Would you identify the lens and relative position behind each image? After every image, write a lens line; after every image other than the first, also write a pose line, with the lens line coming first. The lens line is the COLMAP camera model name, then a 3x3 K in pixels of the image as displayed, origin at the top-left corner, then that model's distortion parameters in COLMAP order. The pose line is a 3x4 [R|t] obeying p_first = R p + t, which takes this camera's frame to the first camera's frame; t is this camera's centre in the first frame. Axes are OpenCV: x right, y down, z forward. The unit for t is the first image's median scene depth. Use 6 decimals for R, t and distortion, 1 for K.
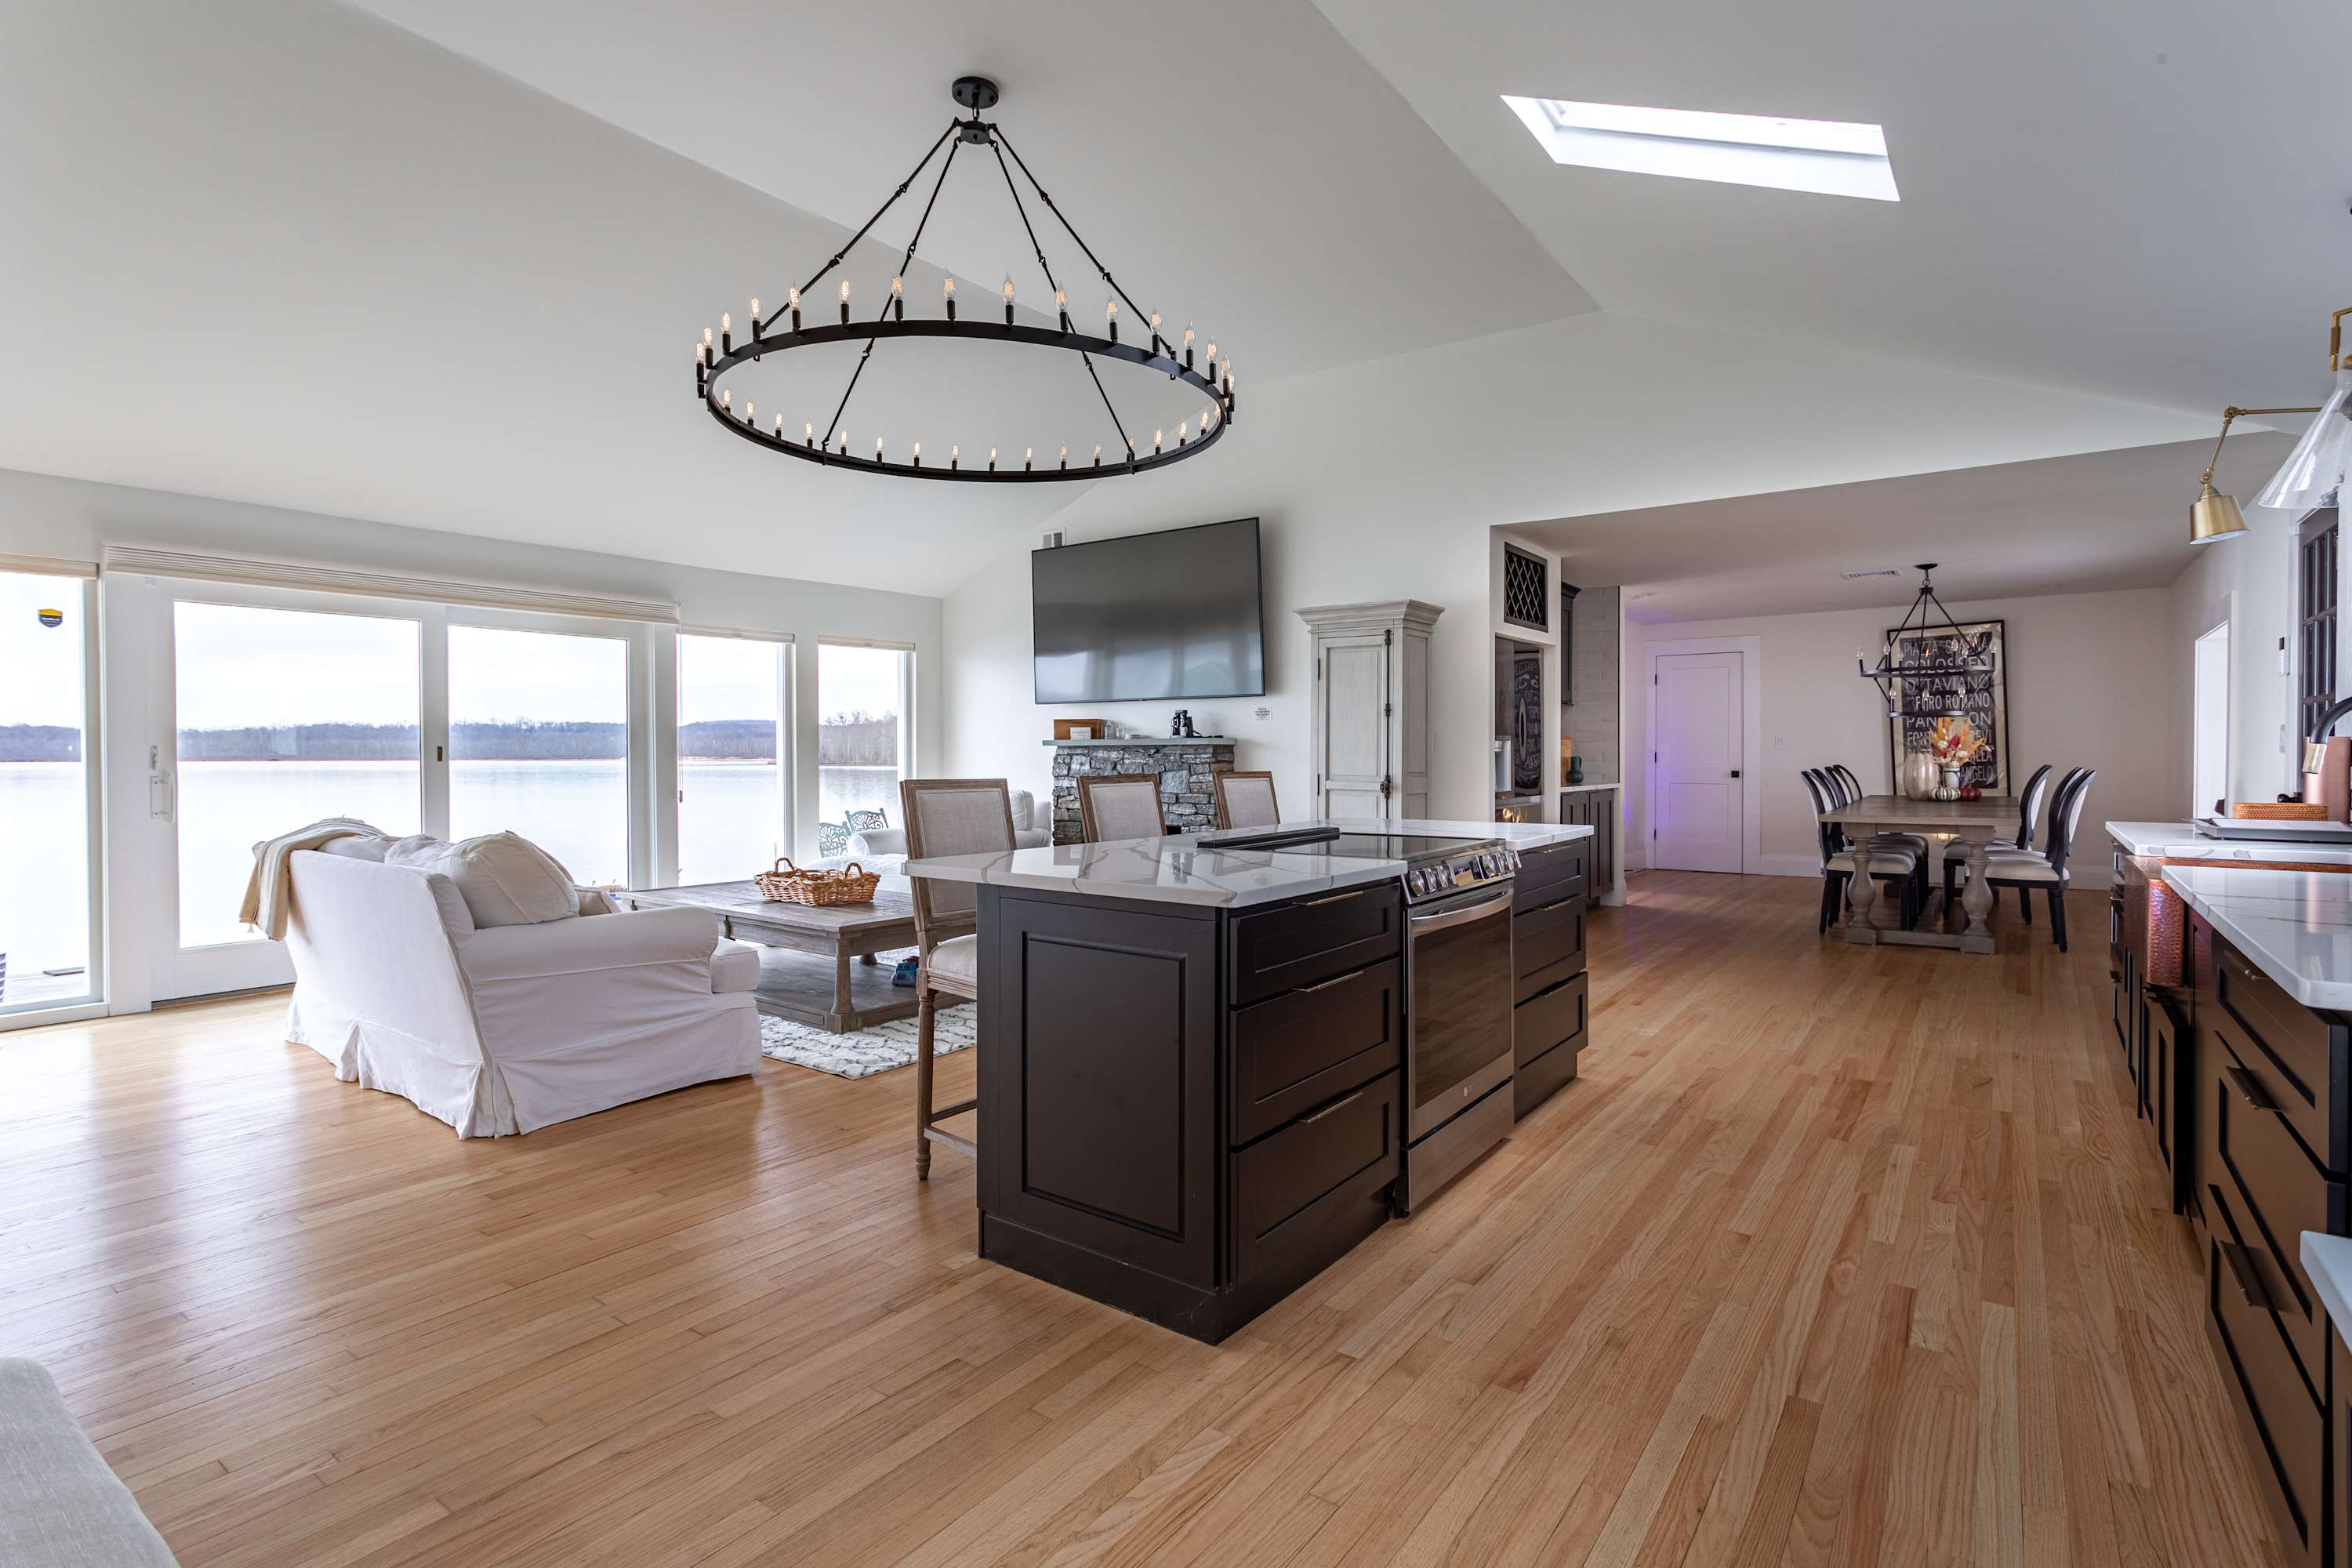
lens RADIAL K [[1150.8, 0, 1165.4], [0, 1150.8, 770.2], [0, 0, 1]] dist [-0.001344, -0.000271]
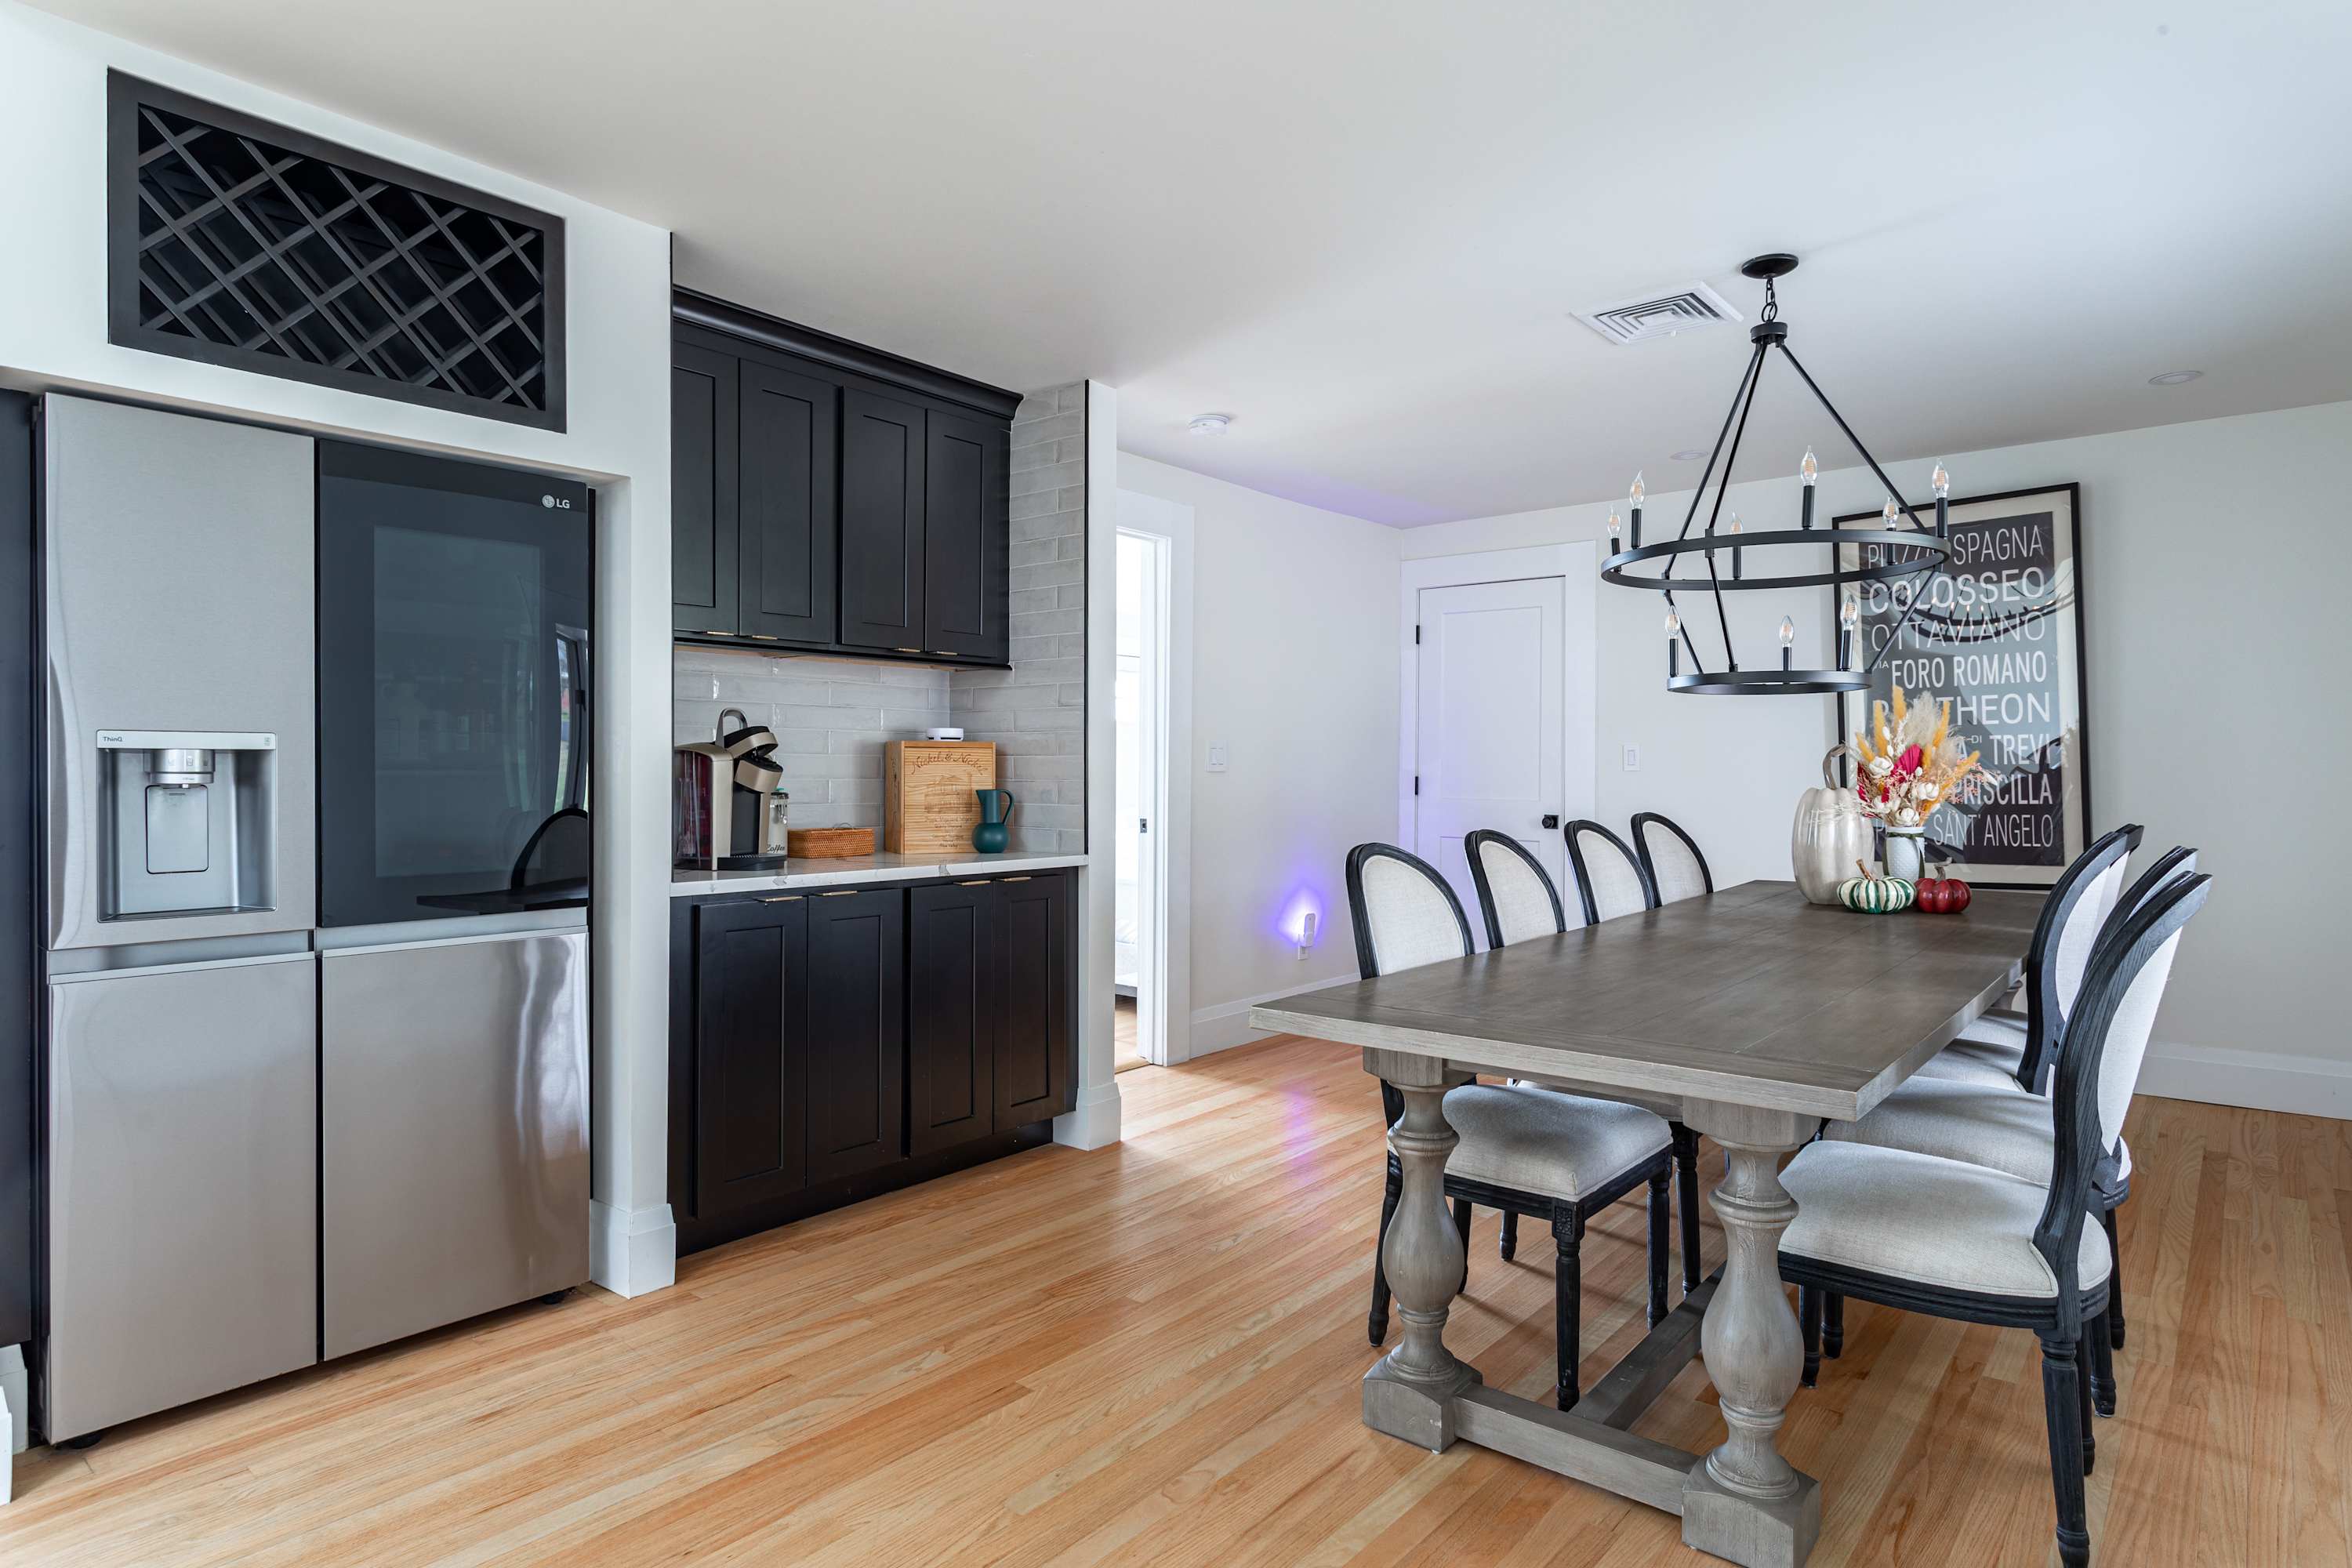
lens RADIAL K [[1241.8, 0, 1176.0], [0, 1241.8, 784.0], [0, 0, 1]] dist [0.000449, 0.000796]
pose [[0.996238, 0.007410, -0.086345, 0.858885], [-0.007310, 0.999972, 0.001468, -0.028759], [0.086353, -0.000831, 0.996264, 1.004857]]
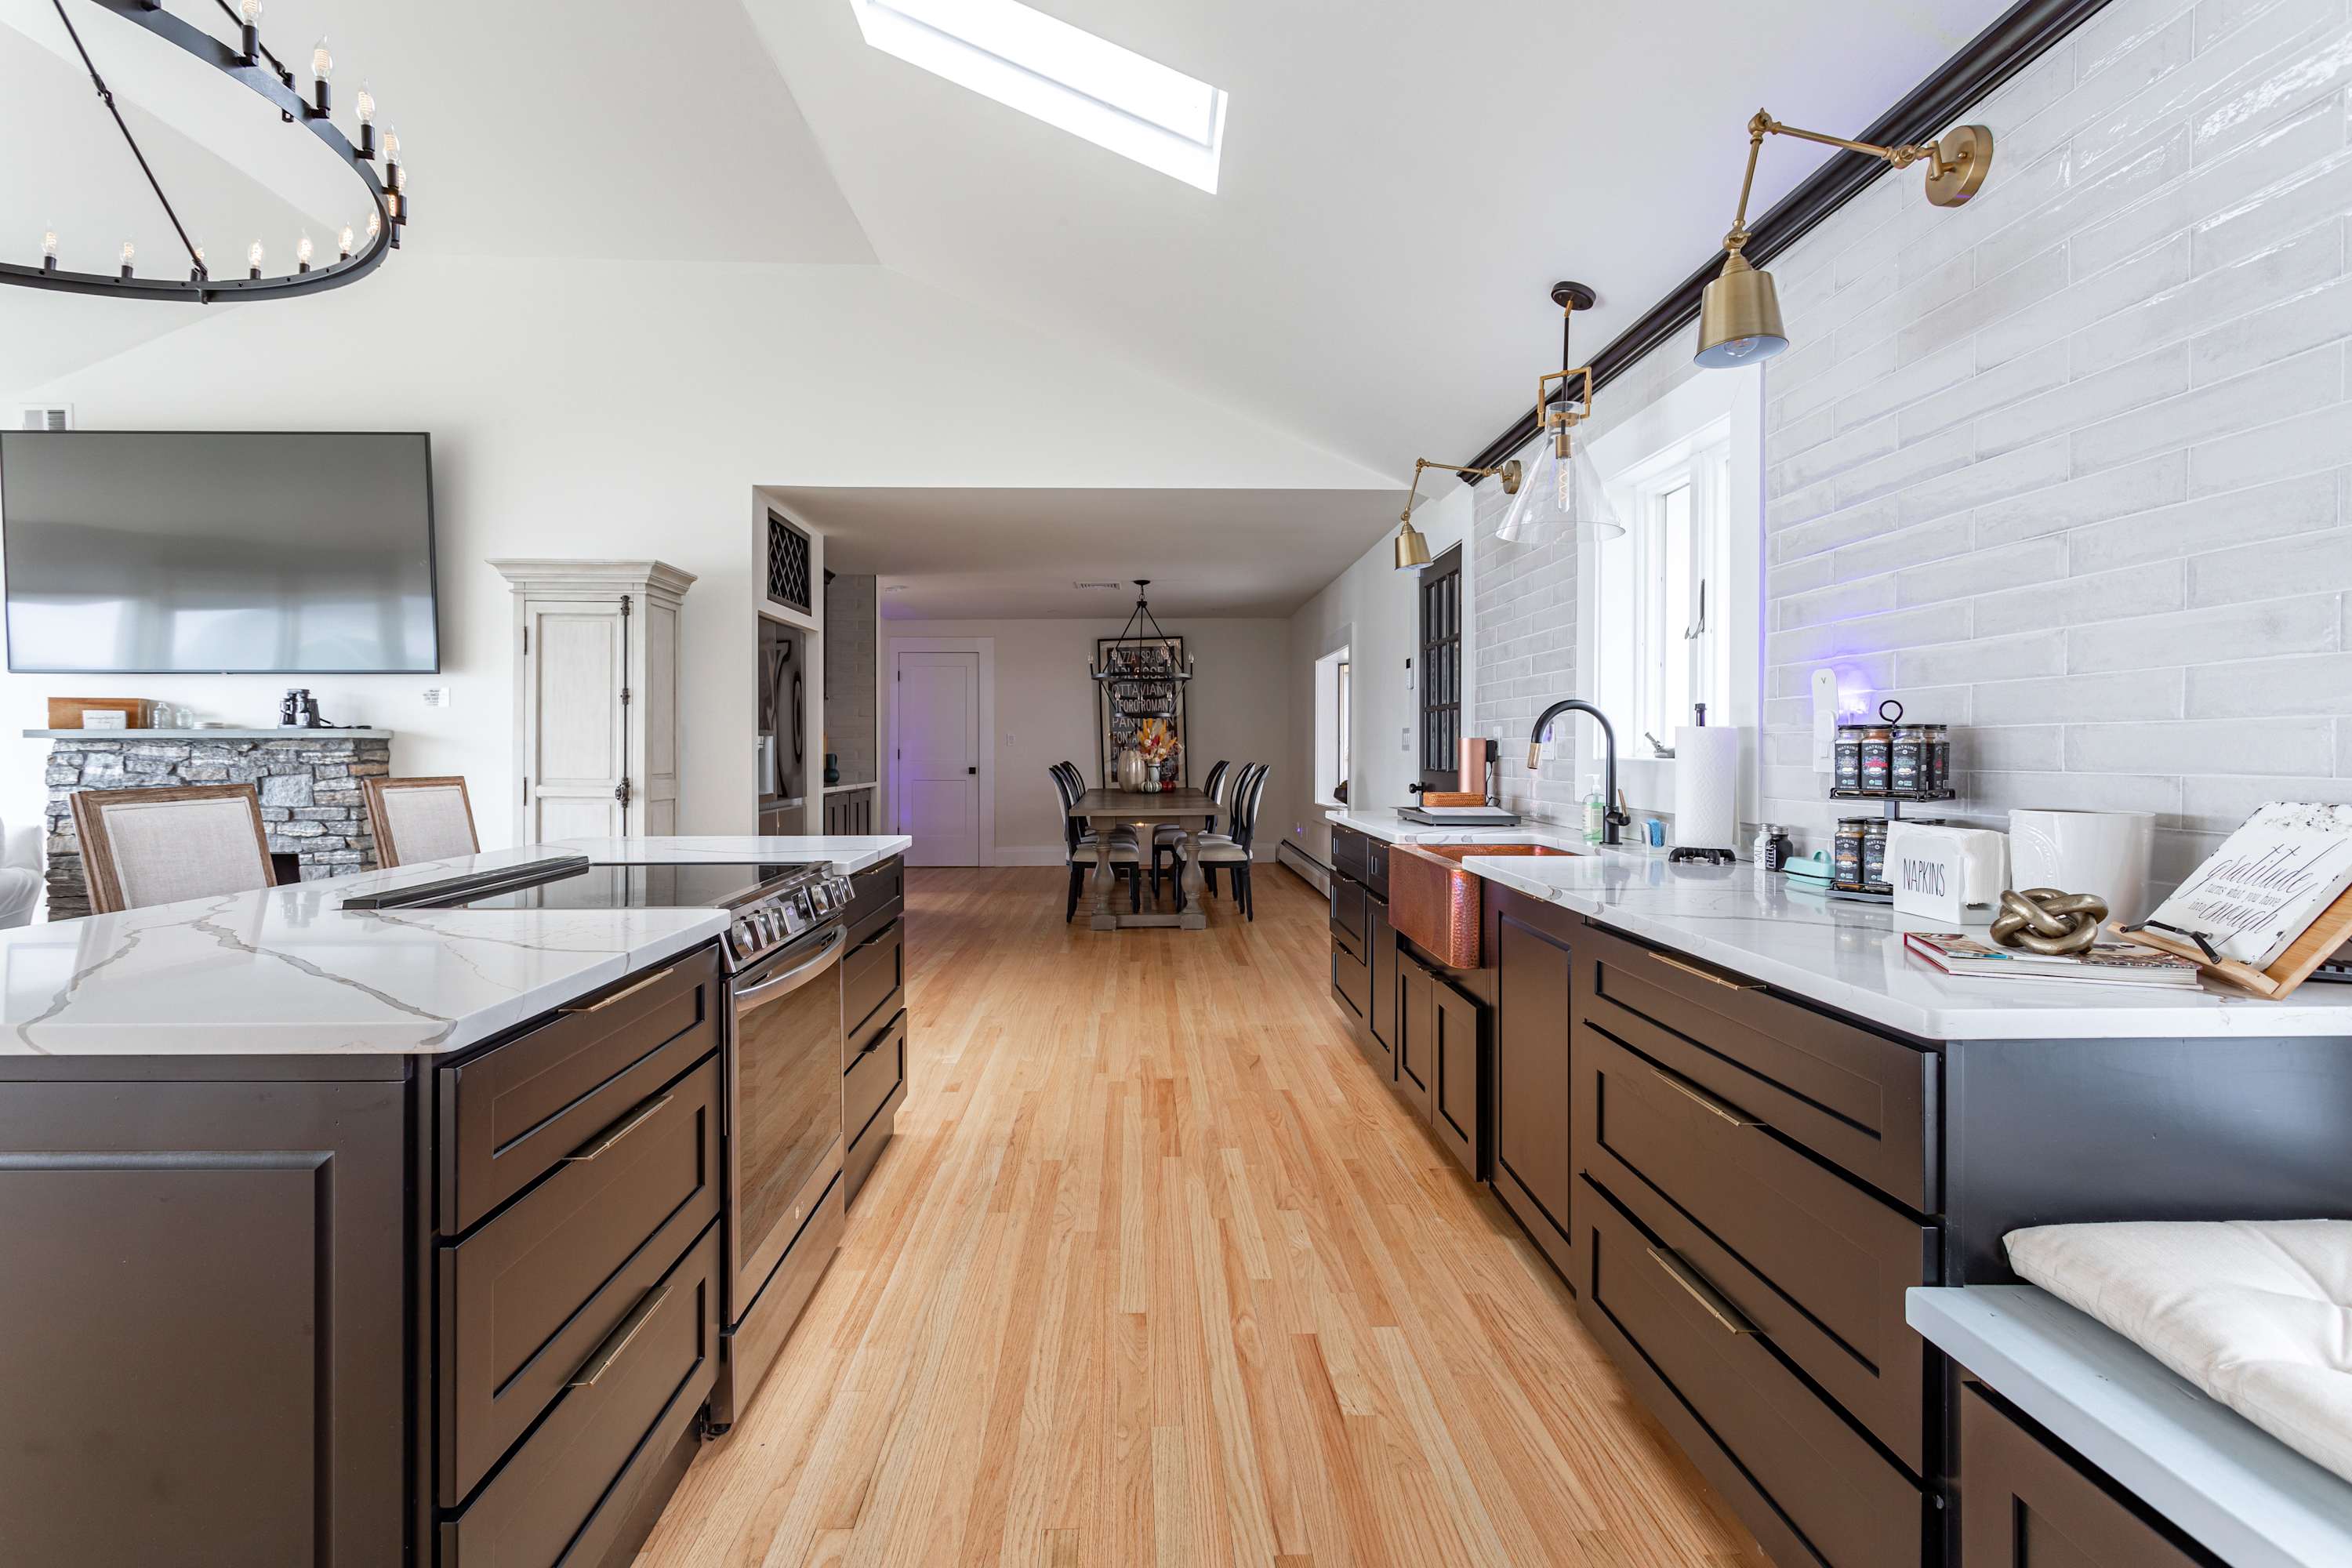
lens RADIAL K [[1142.5, 0, 1172.0], [0, 1142.5, 756.6], [0, 0, 1]] dist [0.000002, 0.000525]
pose [[0.784027, -0.002590, 0.620722, -0.001858], [0.008303, 0.999946, -0.006315, -0.003030], [-0.620671, 0.010105, 0.784006, 0.195439]]
